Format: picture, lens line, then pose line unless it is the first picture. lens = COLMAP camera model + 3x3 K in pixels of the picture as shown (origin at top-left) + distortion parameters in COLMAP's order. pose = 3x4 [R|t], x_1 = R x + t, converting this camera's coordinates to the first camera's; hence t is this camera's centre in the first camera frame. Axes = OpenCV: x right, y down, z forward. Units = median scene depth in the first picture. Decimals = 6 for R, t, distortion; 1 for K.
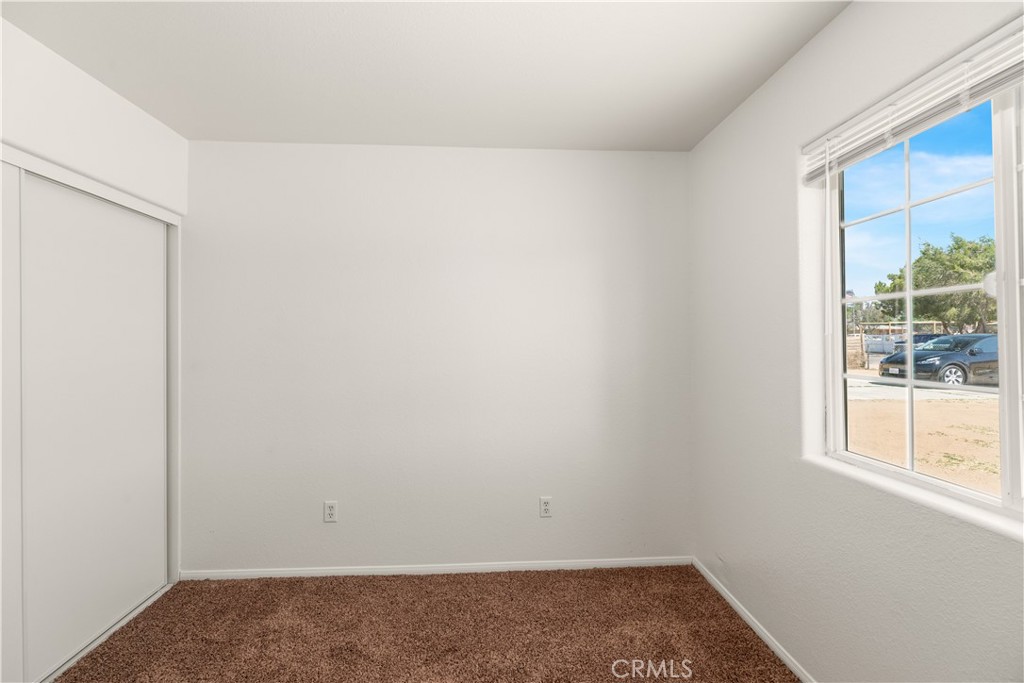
lens RADIAL K [[454.1, 0, 510.7], [0, 454.1, 339.0], [0, 0, 1]] dist [0.005532, -0.001029]
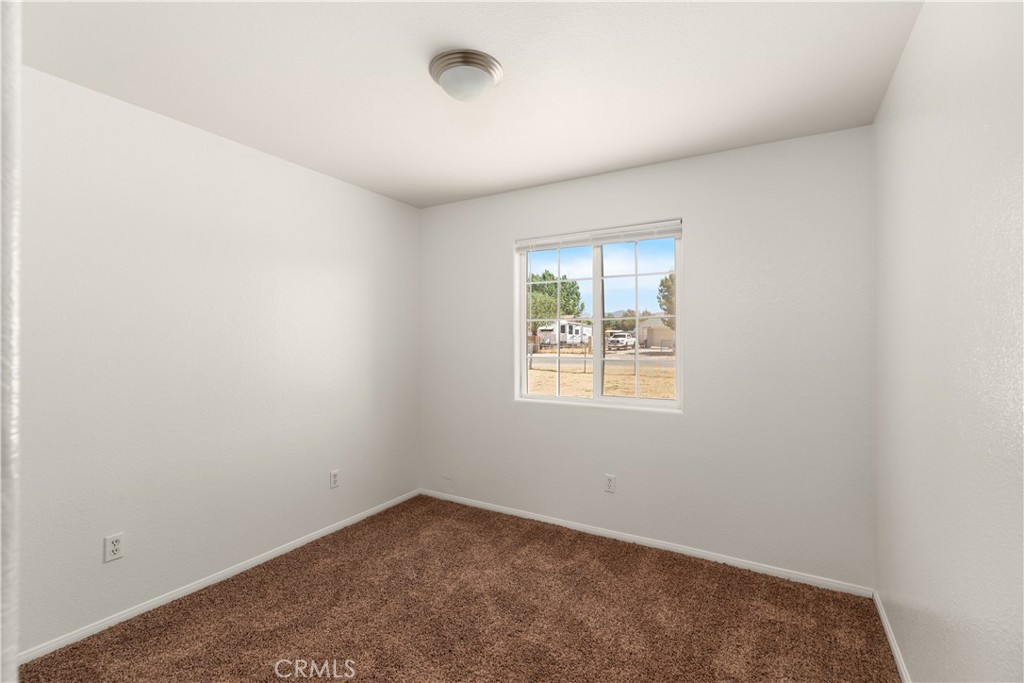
lens RADIAL K [[454.1, 0, 507.1], [0, 454.1, 339.7], [0, 0, 1]] dist [0.005532, -0.001029]
pose [[0.564343, 0.003075, 0.825535, -0.675556], [-0.008741, 0.999959, 0.002251, -0.002773], [-0.825494, -0.008486, 0.564347, -0.046409]]
